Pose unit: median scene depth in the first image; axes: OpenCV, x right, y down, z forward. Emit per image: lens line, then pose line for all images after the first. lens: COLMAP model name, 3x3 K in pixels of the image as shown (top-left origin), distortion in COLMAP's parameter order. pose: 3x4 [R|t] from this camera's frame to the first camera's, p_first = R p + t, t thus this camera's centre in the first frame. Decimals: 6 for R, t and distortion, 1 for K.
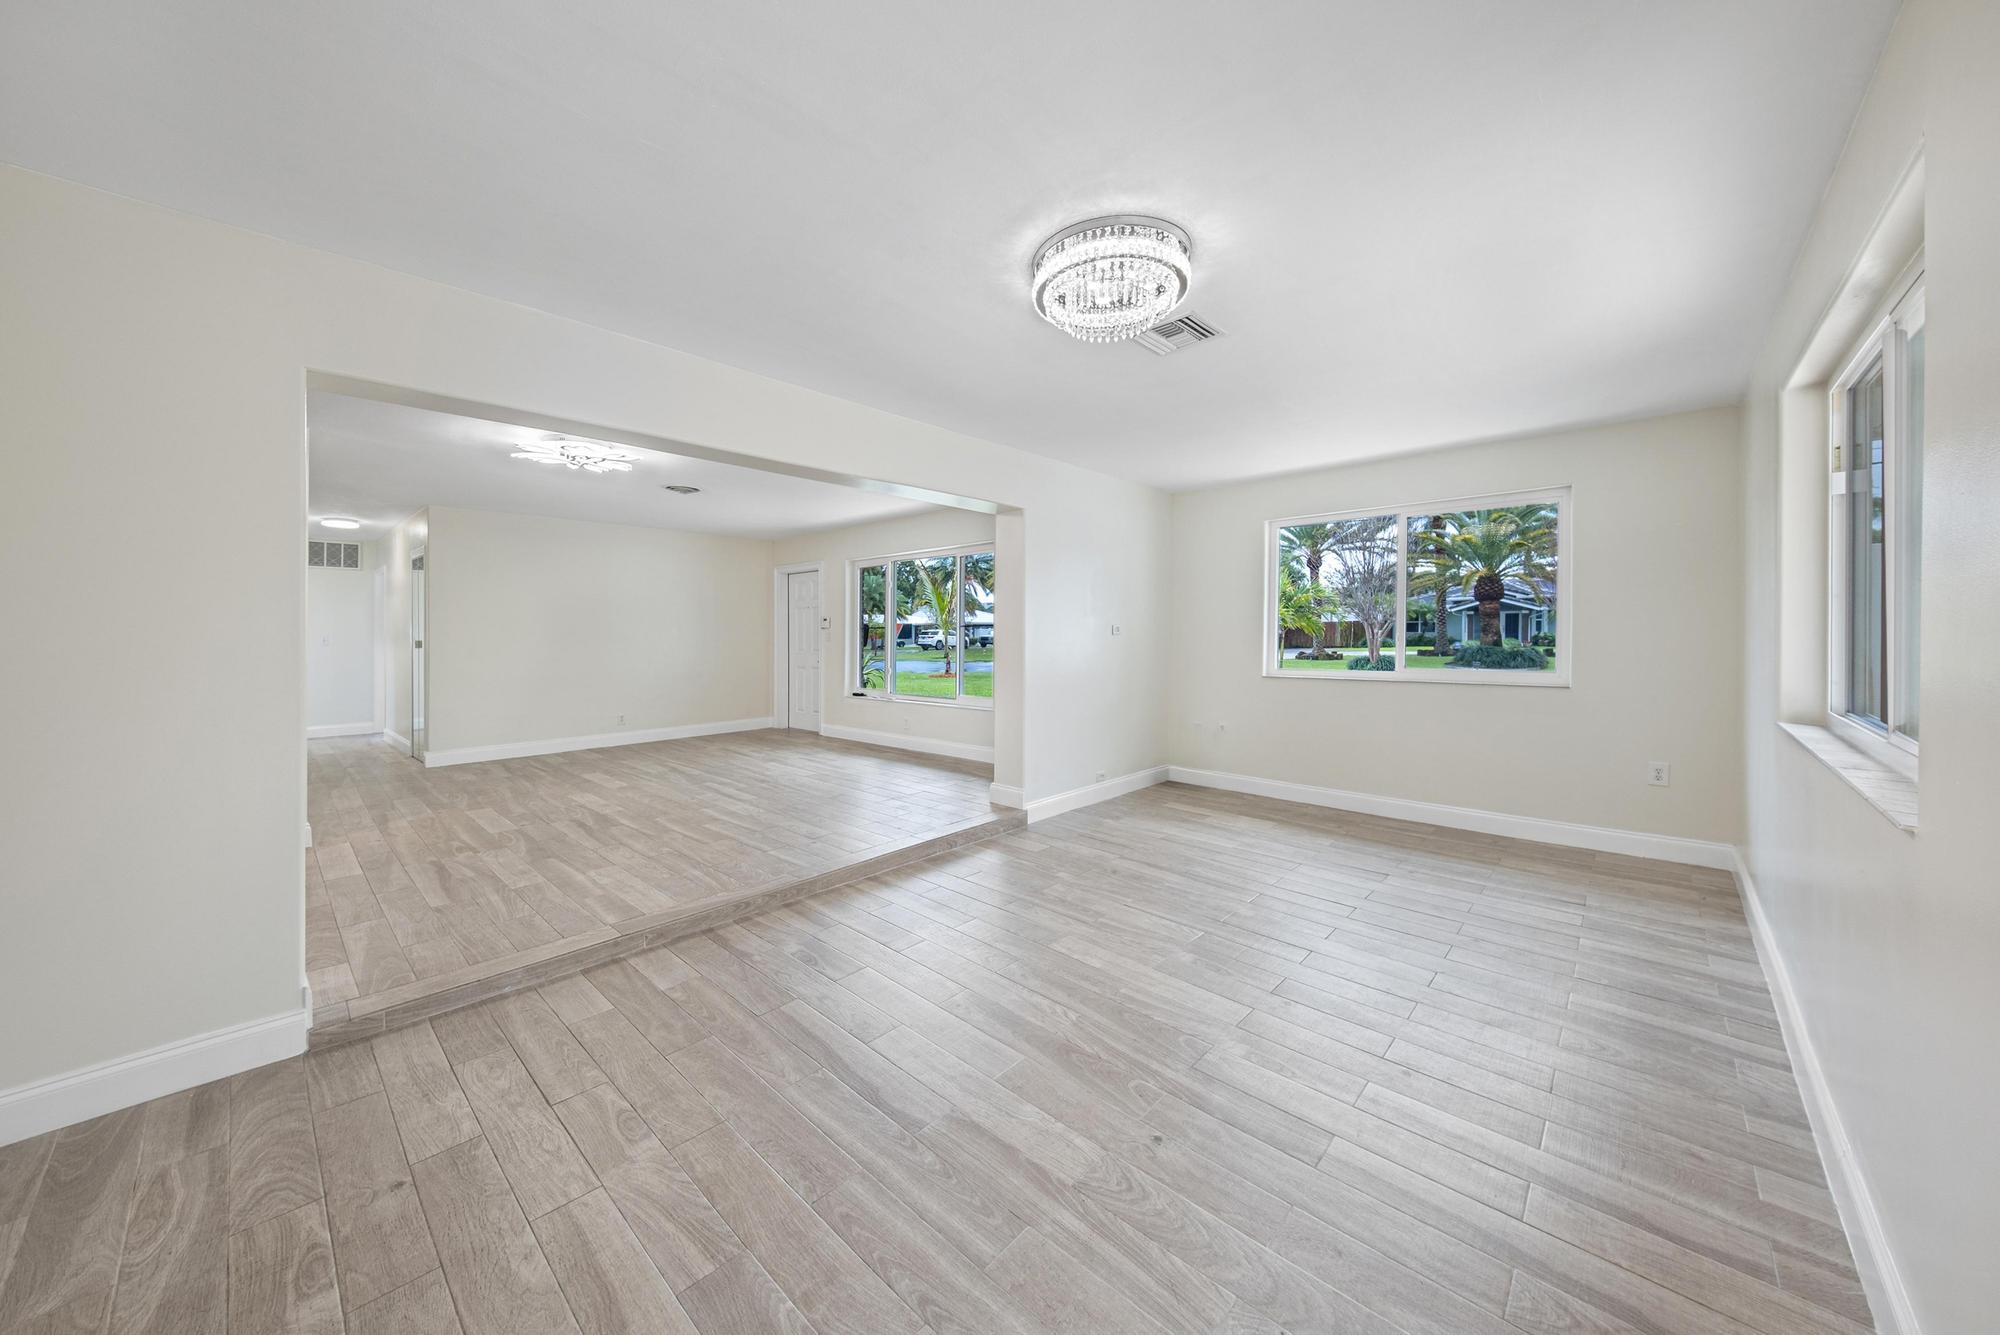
lens RADIAL K [[686.9, 0, 1019.5], [0, 686.9, 631.3], [0, 0, 1]] dist [0.021979, -0.007693]
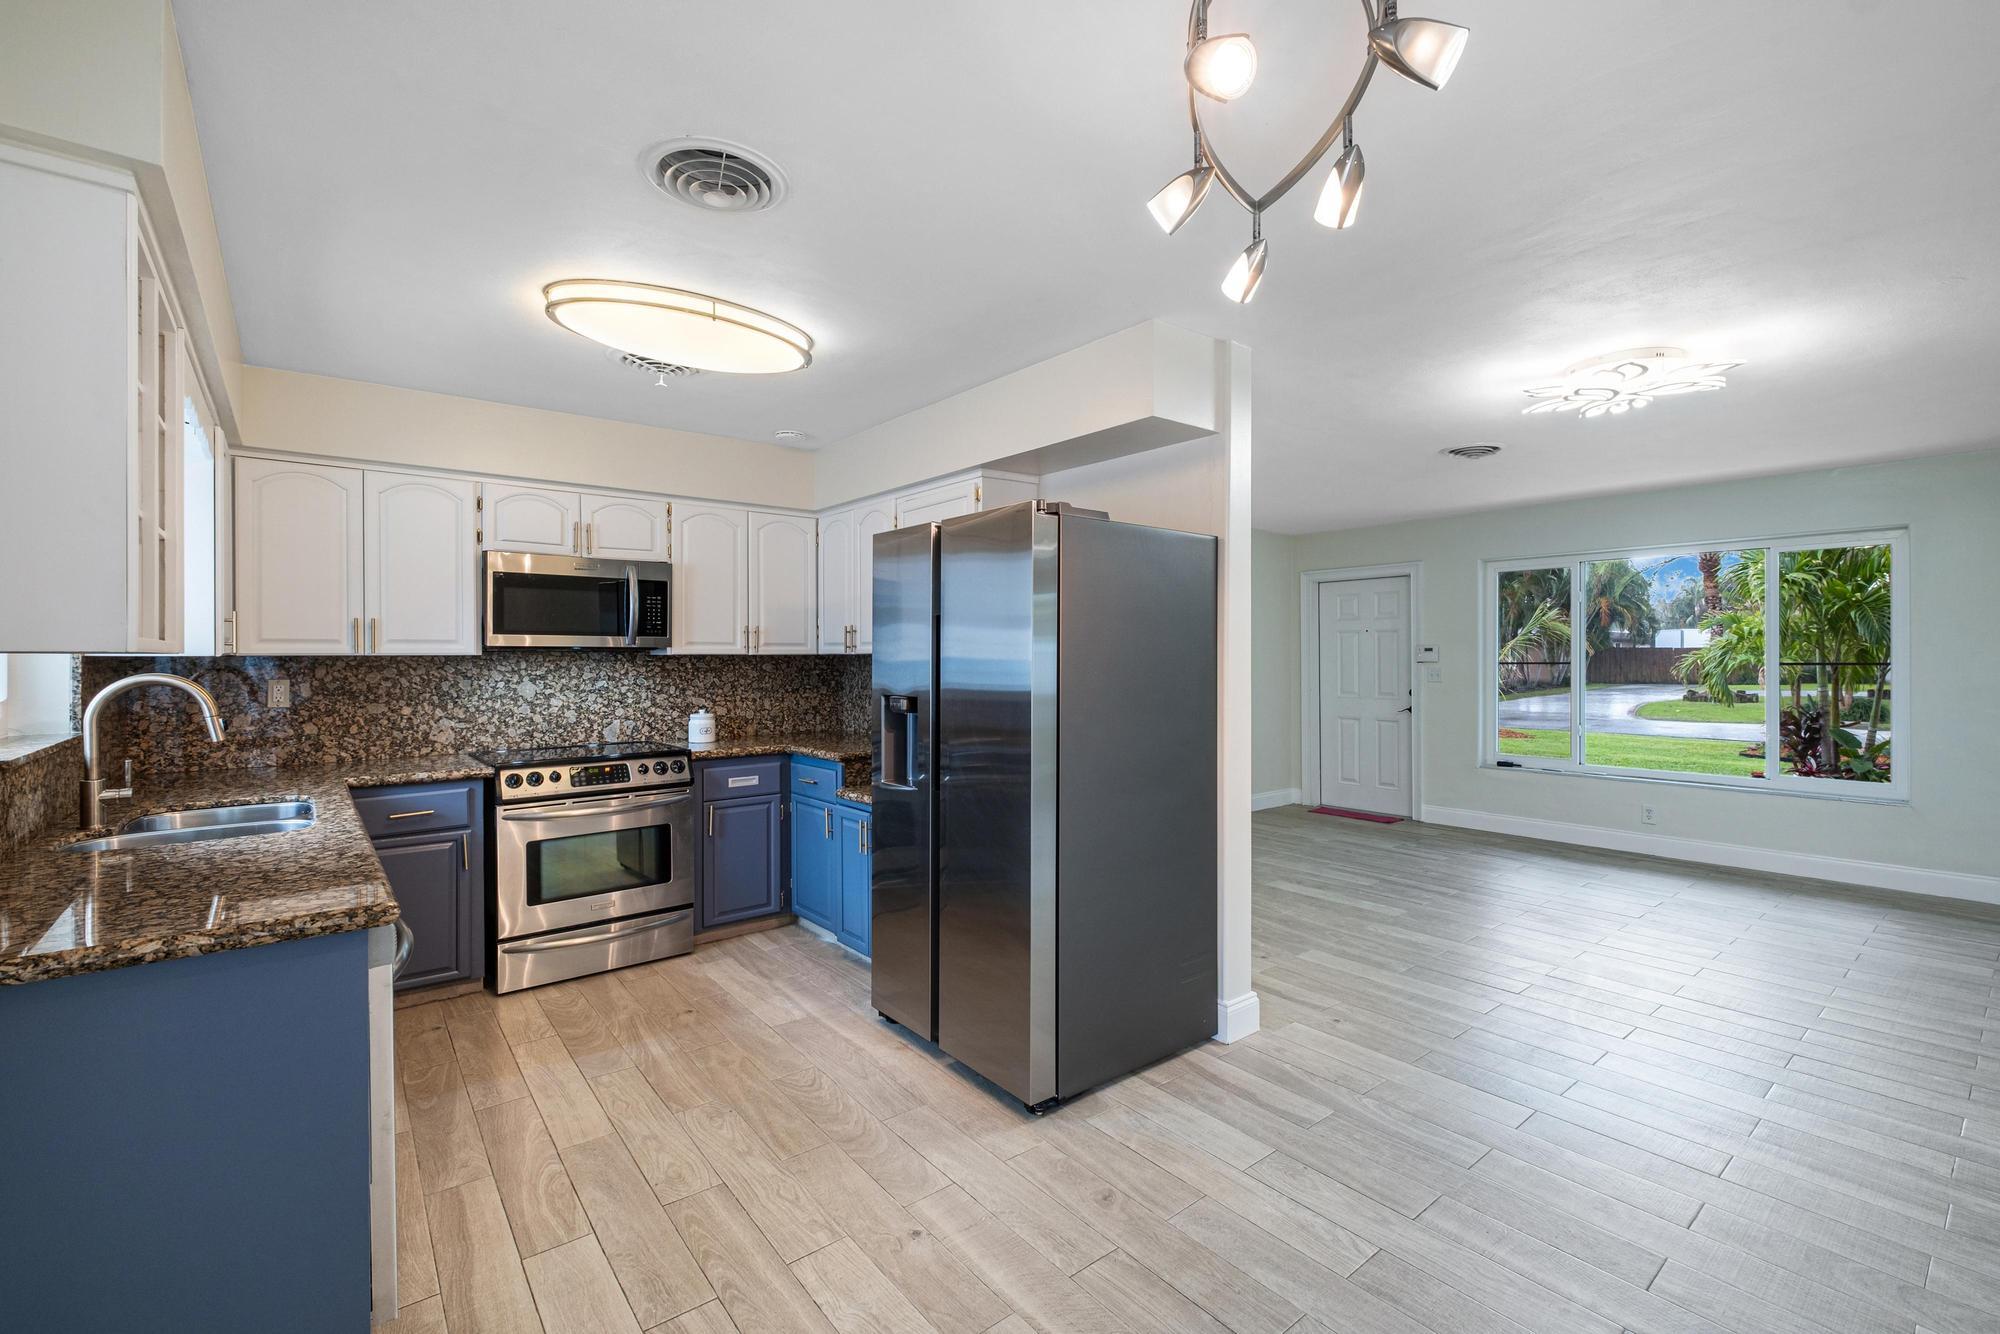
lens RADIAL K [[864.8, 0, 1020.3], [0, 864.8, 661.1], [0, 0, 1]] dist [0.002029, -0.000411]
pose [[0.987456, 0.007203, -0.157731, -1.103839], [-0.005978, 0.999948, 0.008239, -0.023955], [0.157783, -0.007193, 0.987448, 0.189651]]
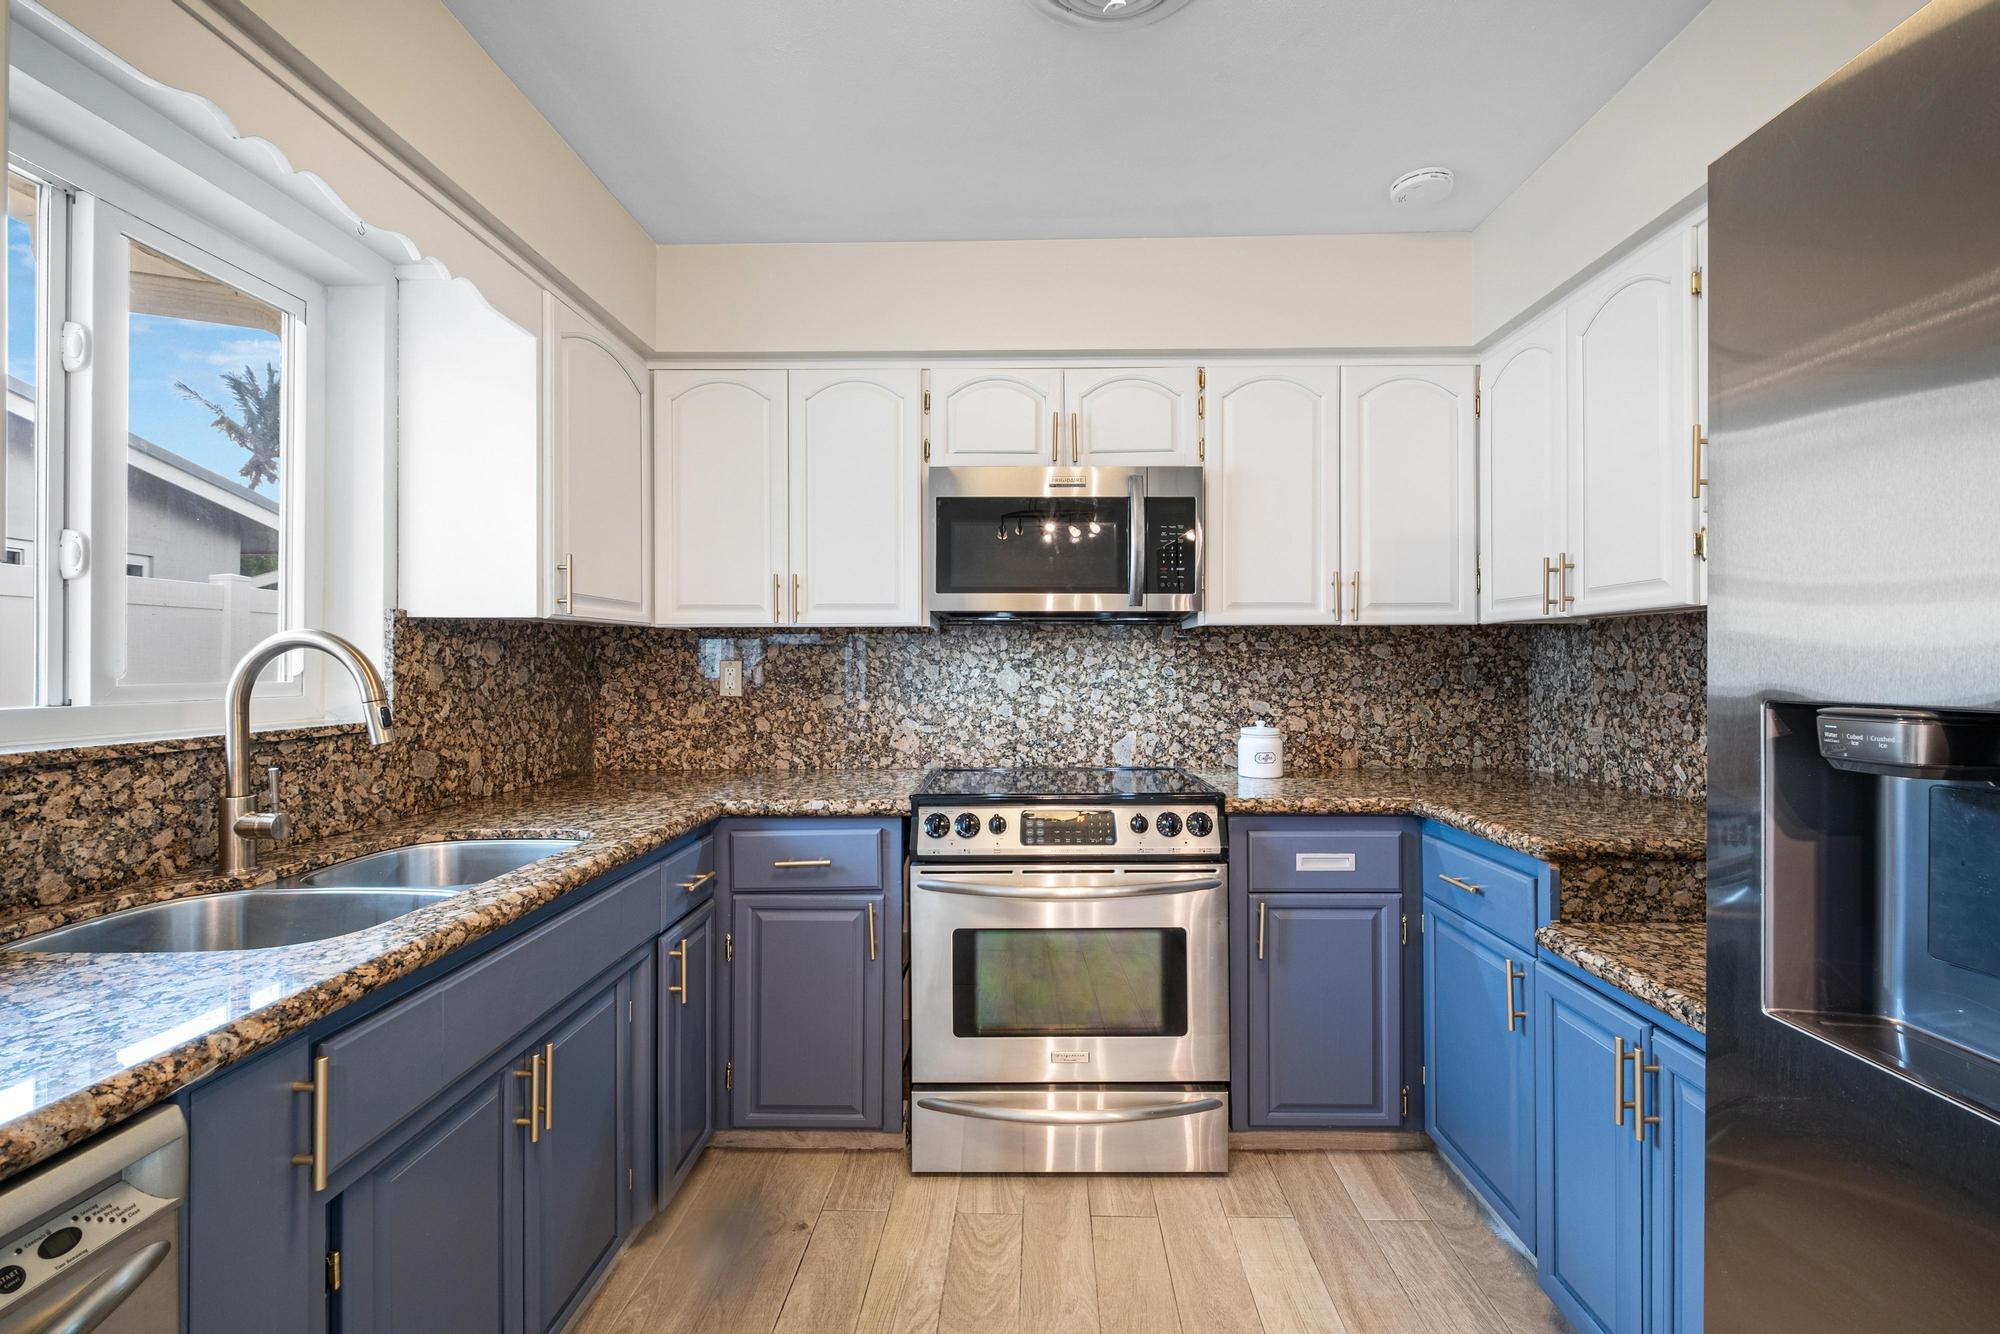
lens RADIAL K [[869.2, 0, 1010.0], [0, 869.2, 659.8], [0, 0, 1]] dist [0.002826, -0.000103]
pose [[0.648444, 0.003553, -0.761254, -1.305870], [-0.003066, 0.999993, 0.002055, 0.003233], [0.761256, 0.001002, 0.648450, 0.651601]]
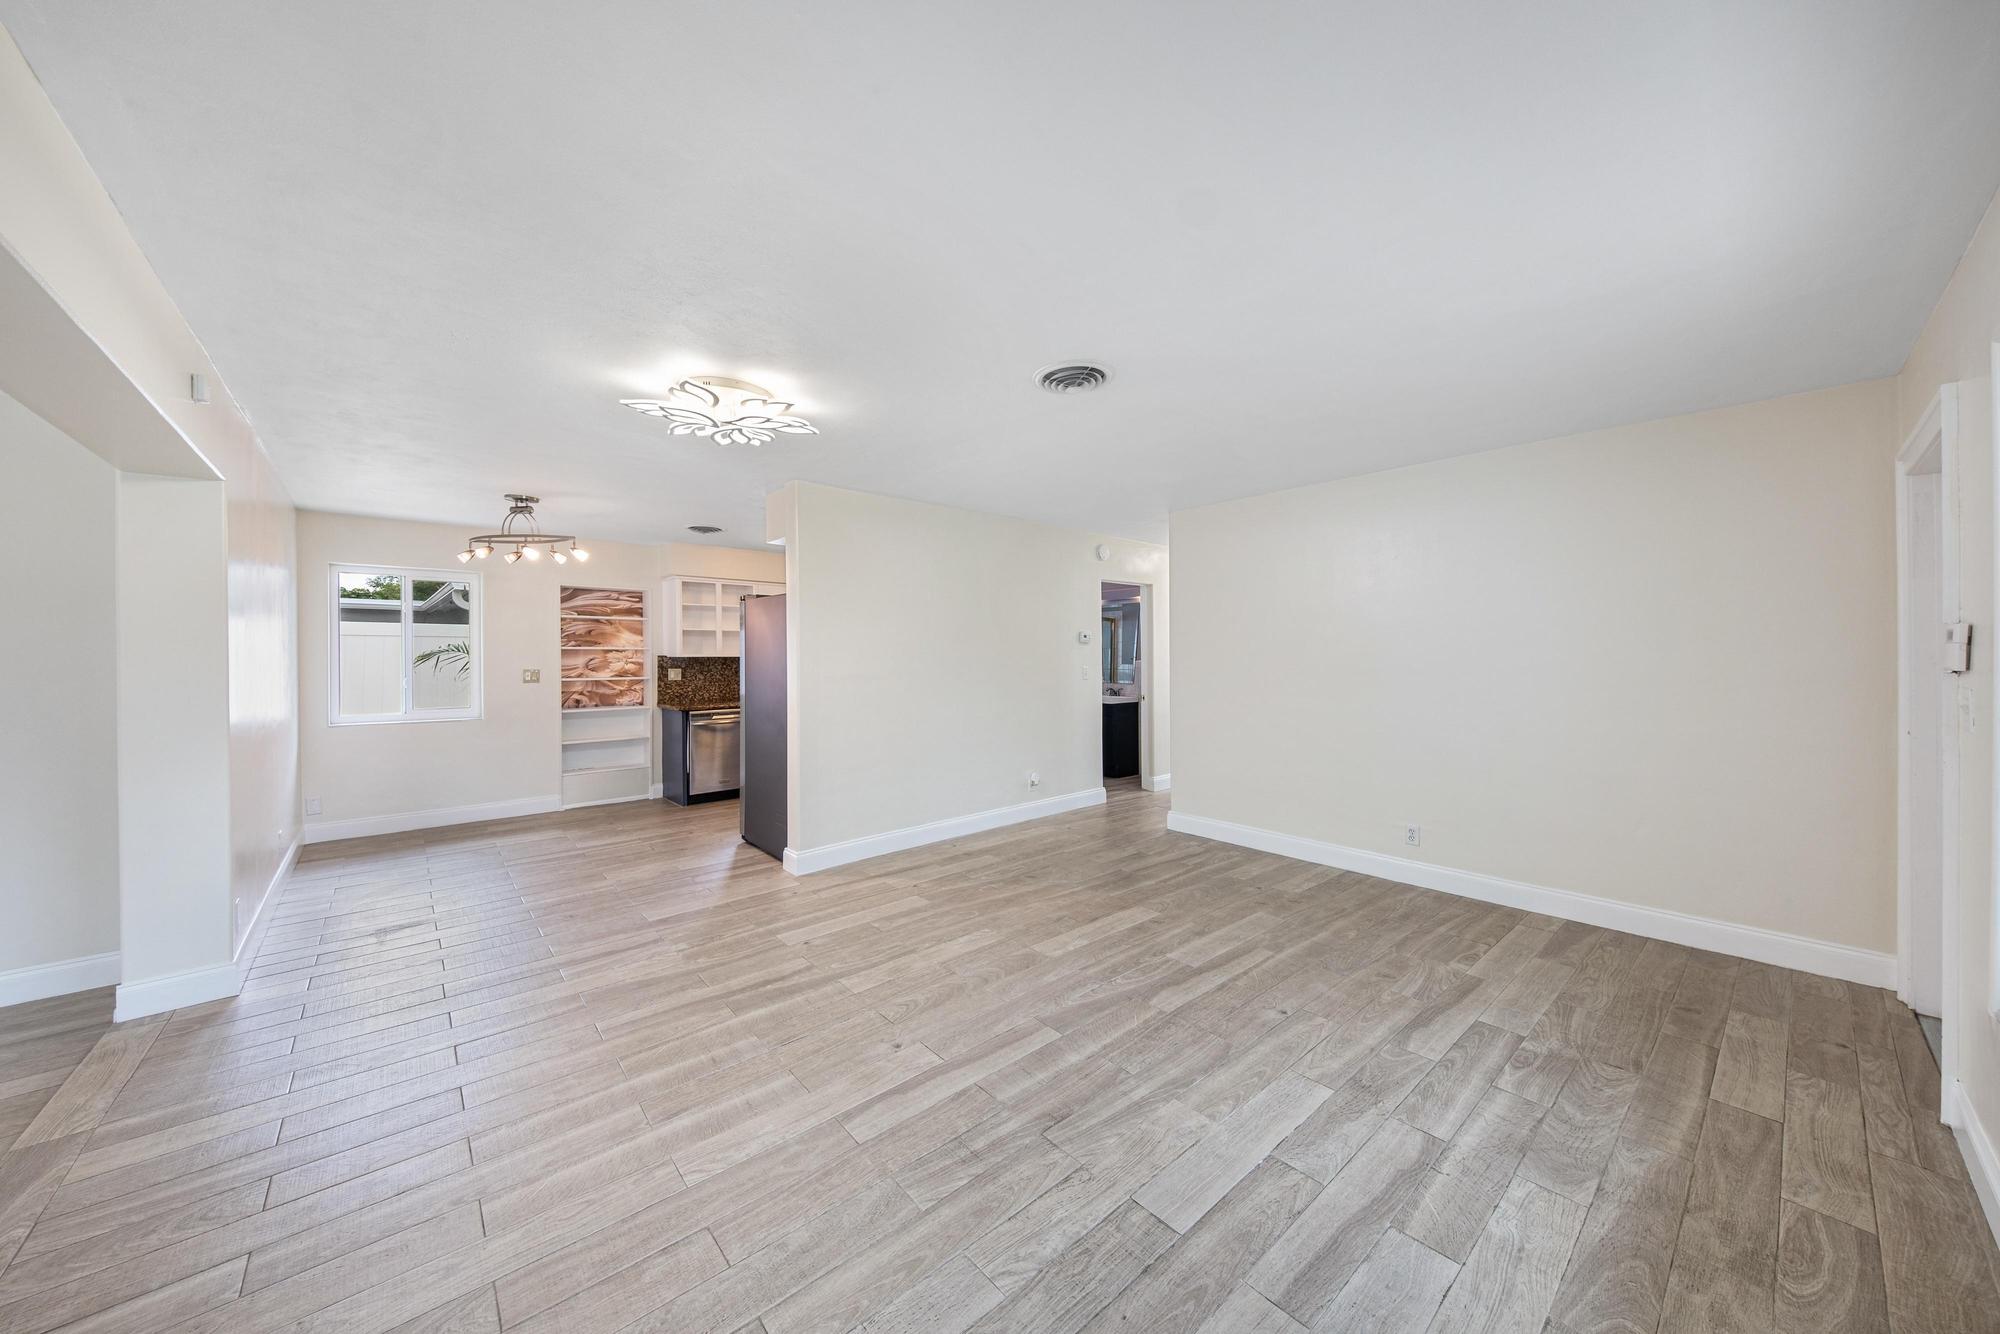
lens RADIAL K [[682.5, 0, 1002.6], [0, 682.5, 656.9], [0, 0, 1]] dist [0.048514, -0.020690]
pose [[-0.128707, 0.012560, -0.991603, -0.020144], [0.007695, 0.999902, 0.011667, -0.035415], [0.991653, -0.006129, -0.128791, 1.427812]]
